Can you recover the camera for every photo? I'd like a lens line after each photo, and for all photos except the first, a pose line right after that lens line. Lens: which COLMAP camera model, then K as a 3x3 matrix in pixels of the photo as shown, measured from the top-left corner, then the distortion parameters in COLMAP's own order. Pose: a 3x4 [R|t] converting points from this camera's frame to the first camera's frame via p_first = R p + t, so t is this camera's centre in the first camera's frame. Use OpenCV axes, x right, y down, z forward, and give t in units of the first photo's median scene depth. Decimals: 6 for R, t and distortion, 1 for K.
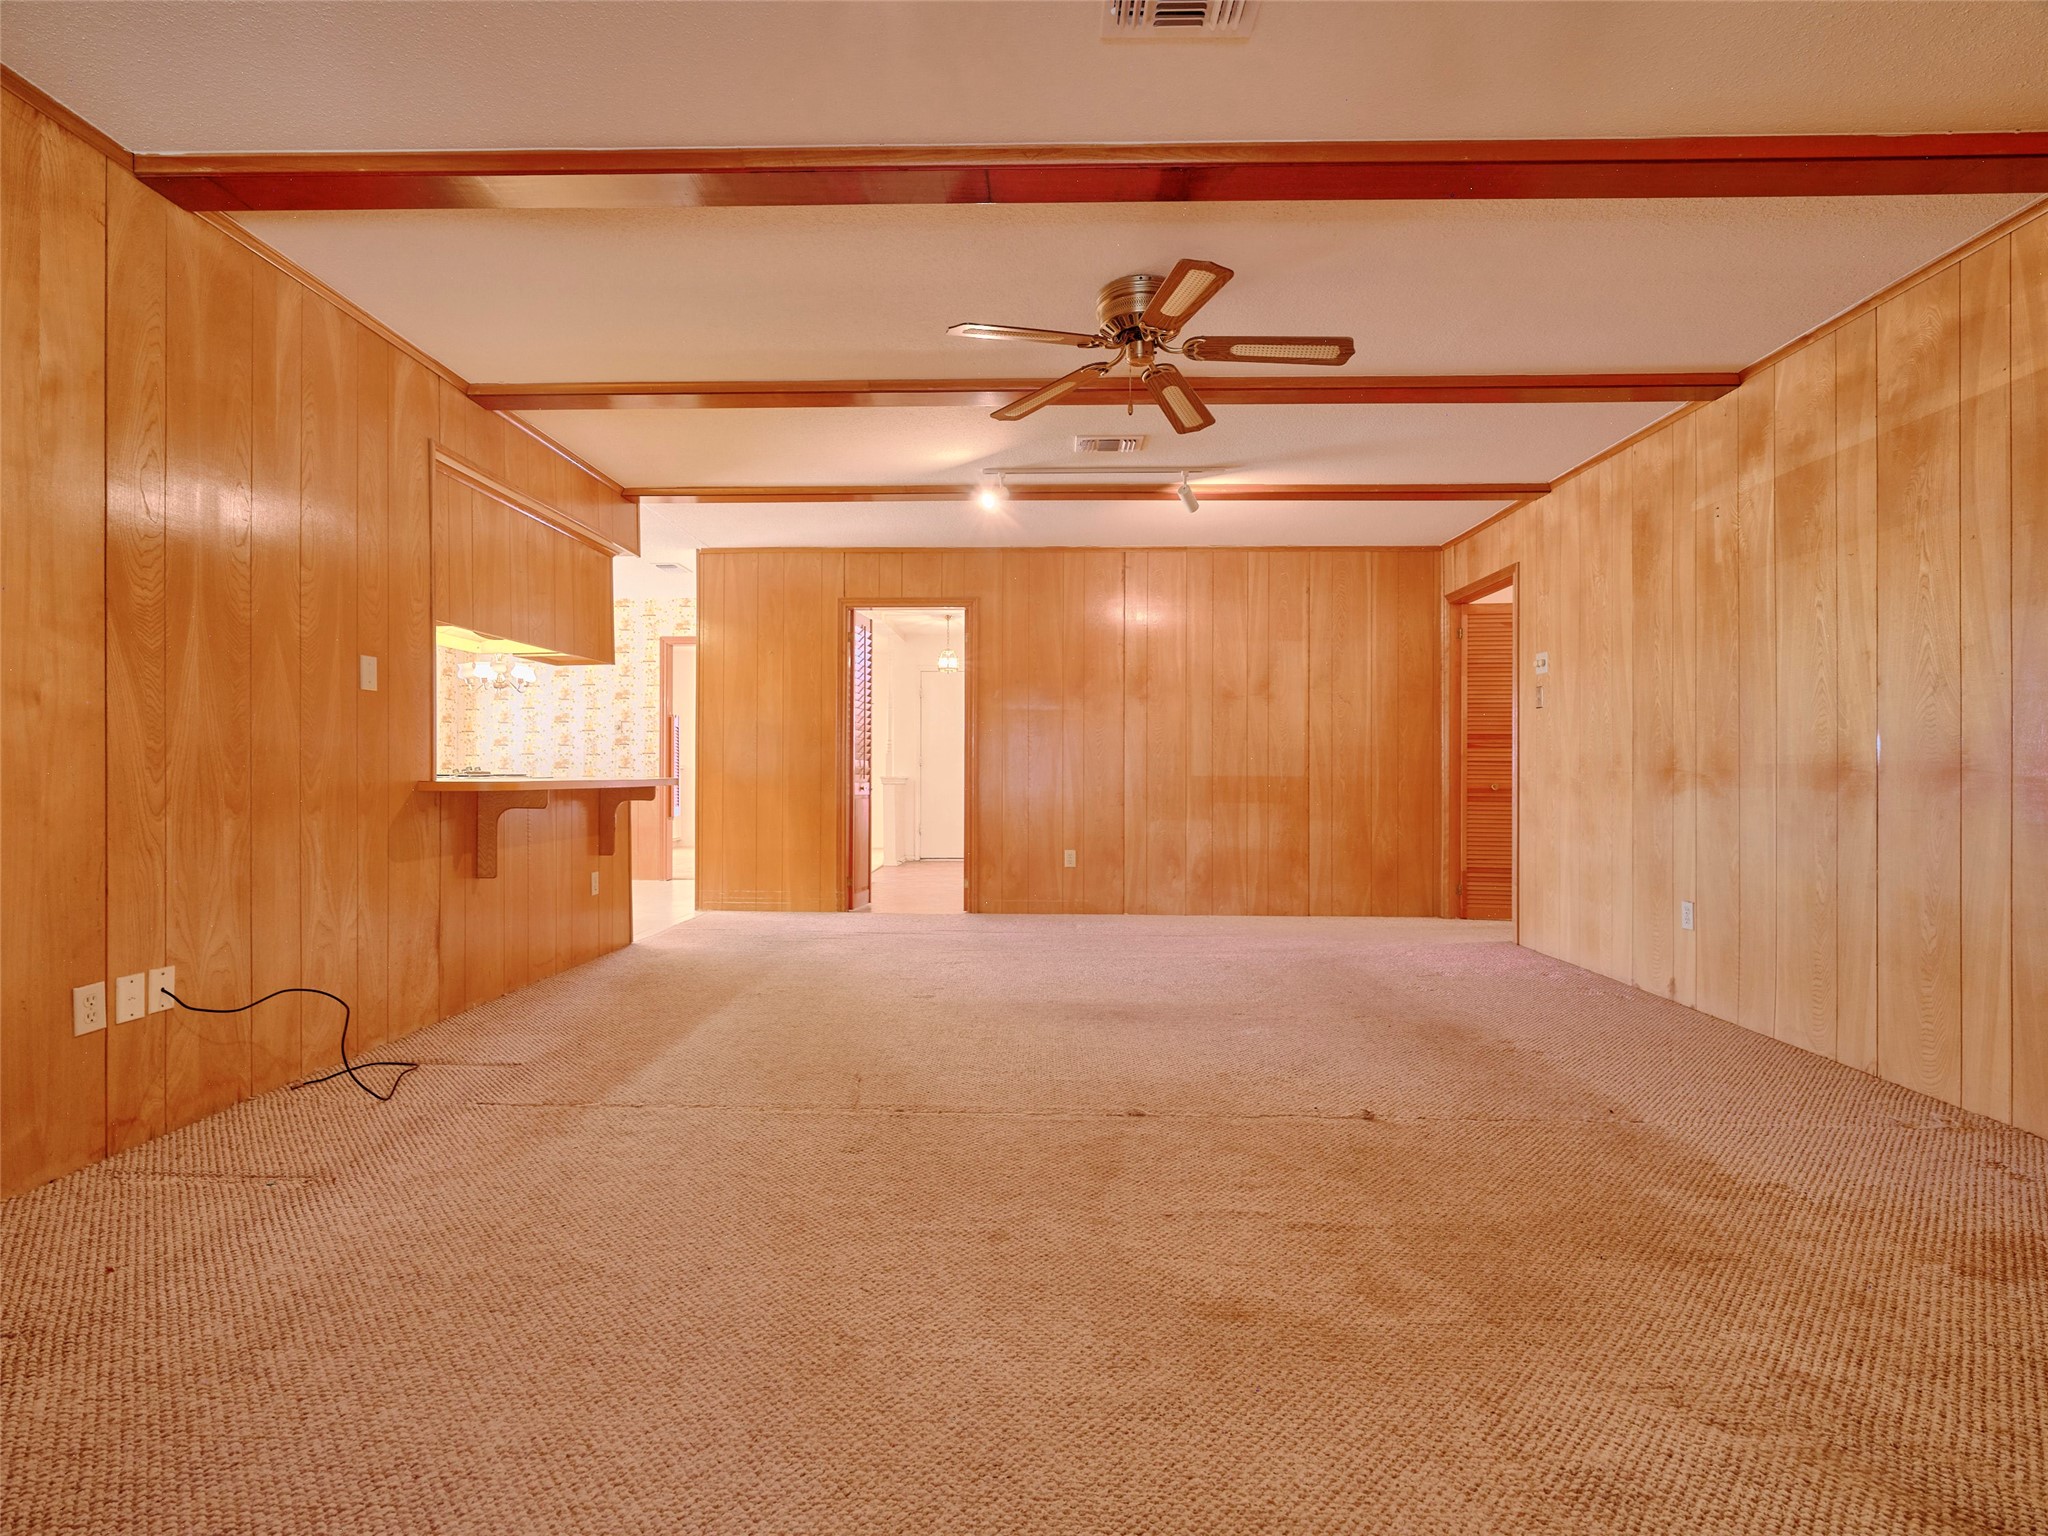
lens RADIAL K [[931.2, 0, 1017.9], [0, 931.2, 772.8], [0, 0, 1]] dist [0.000426, -0.000590]
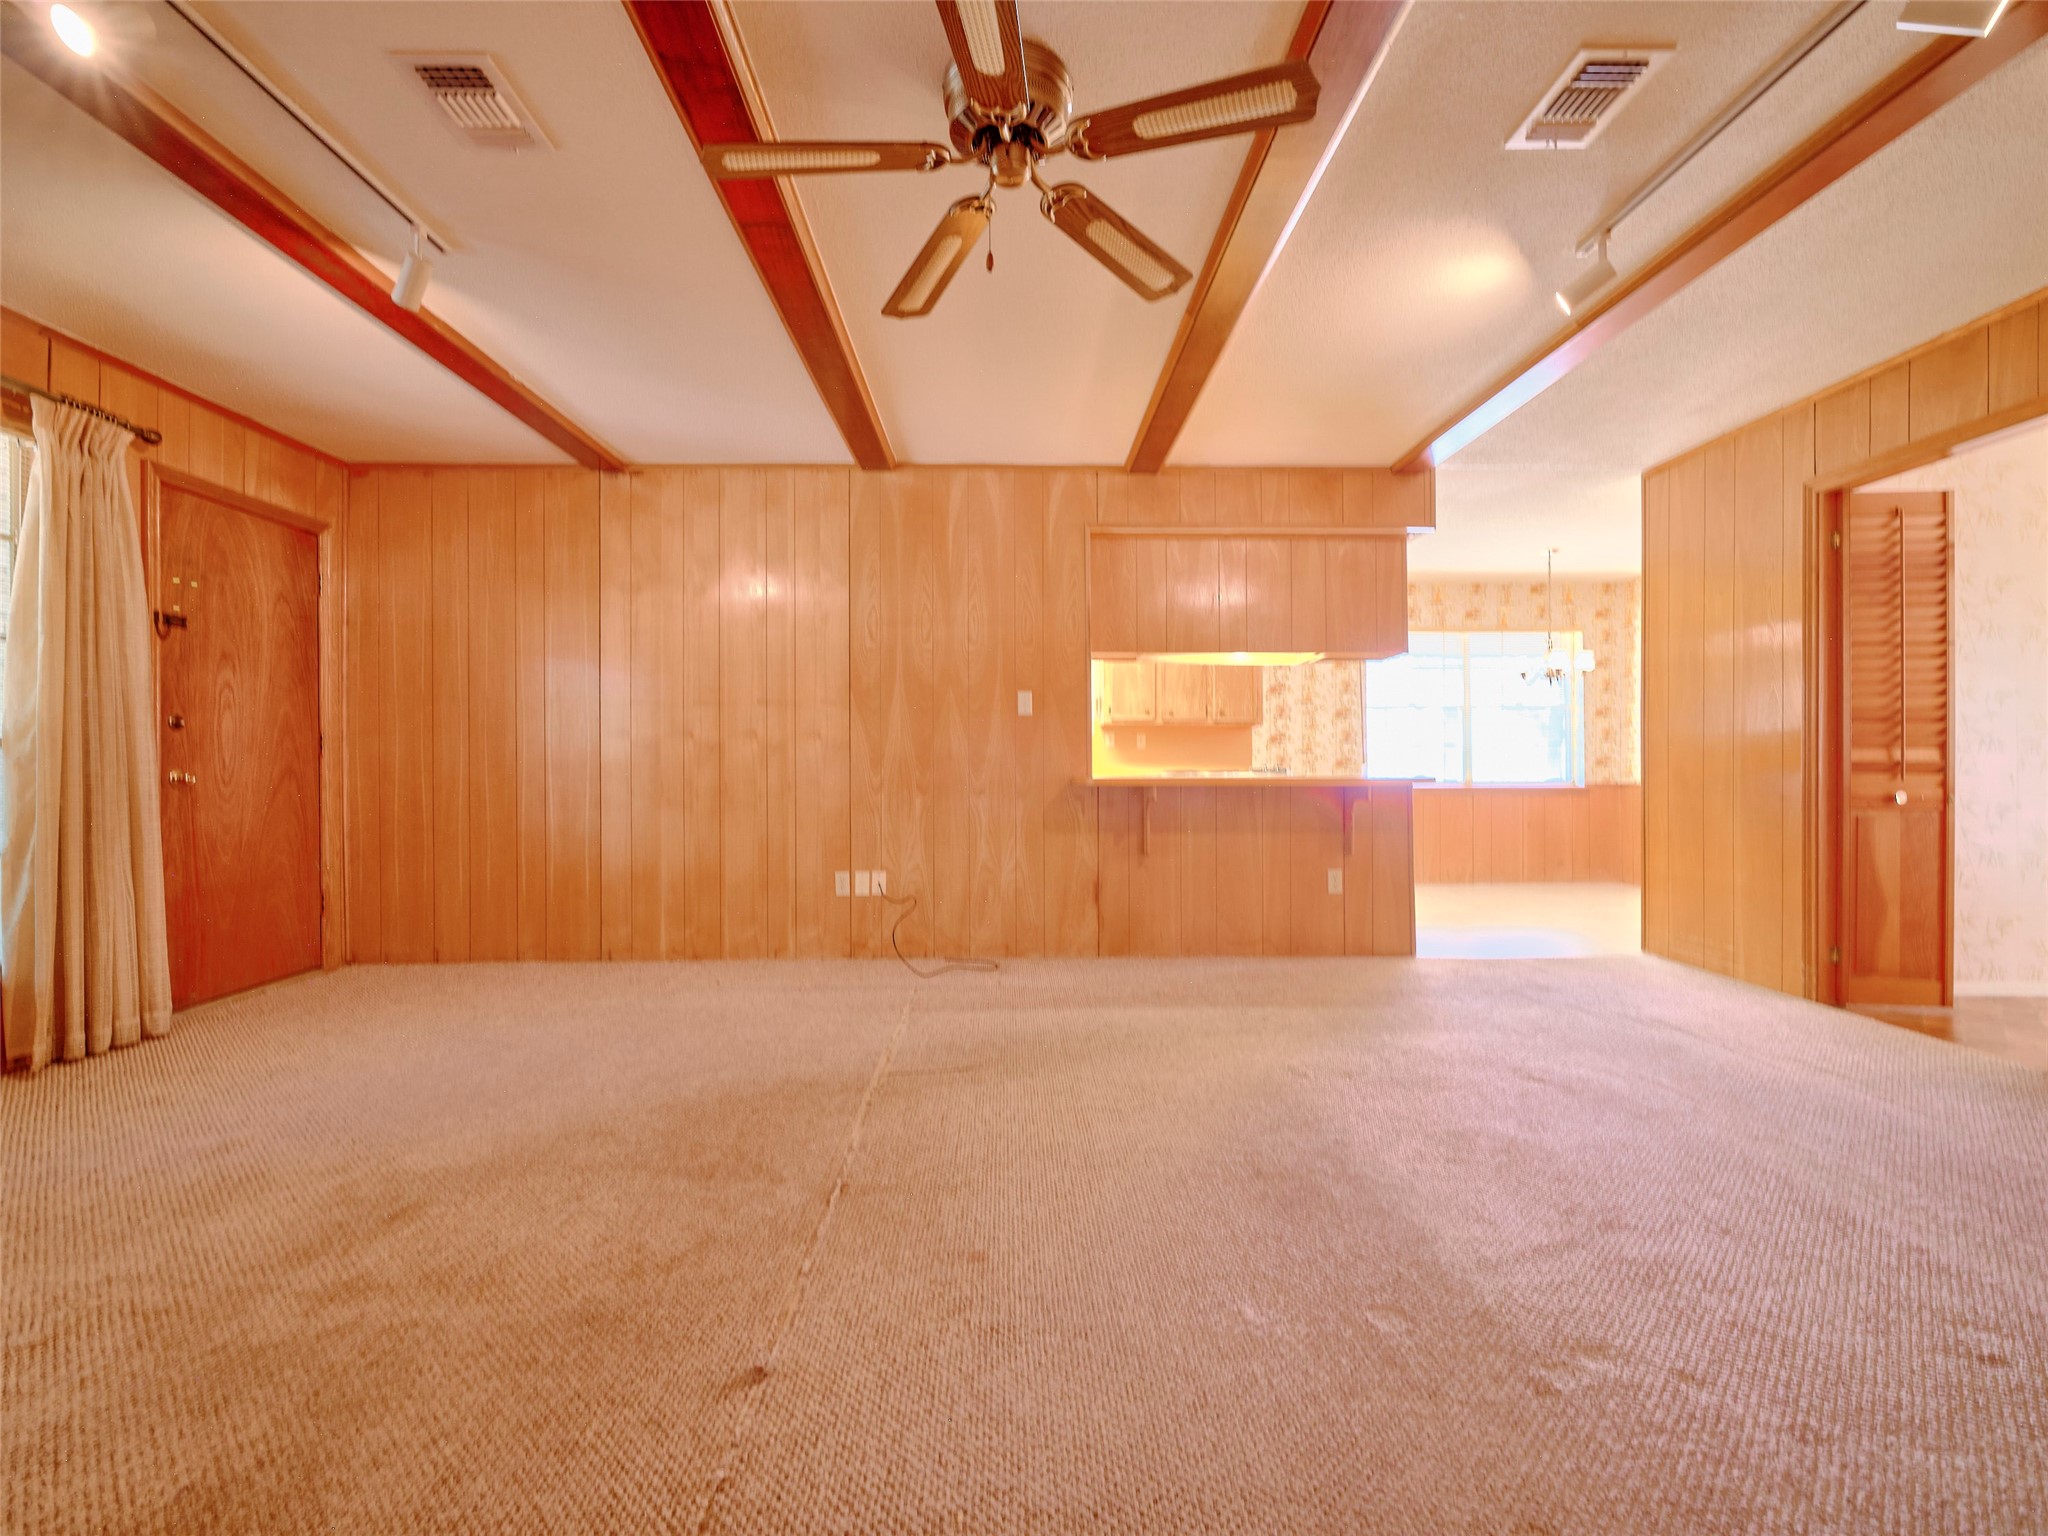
lens RADIAL K [[931.2, 0, 1013.2], [0, 931.2, 762.2], [0, 0, 1]] dist [0.000426, -0.000590]
pose [[0.038200, -0.008126, -0.999237, 0.877352], [0.001831, 0.999966, -0.008062, -0.001105], [0.999268, -0.001522, 0.038213, 1.038478]]
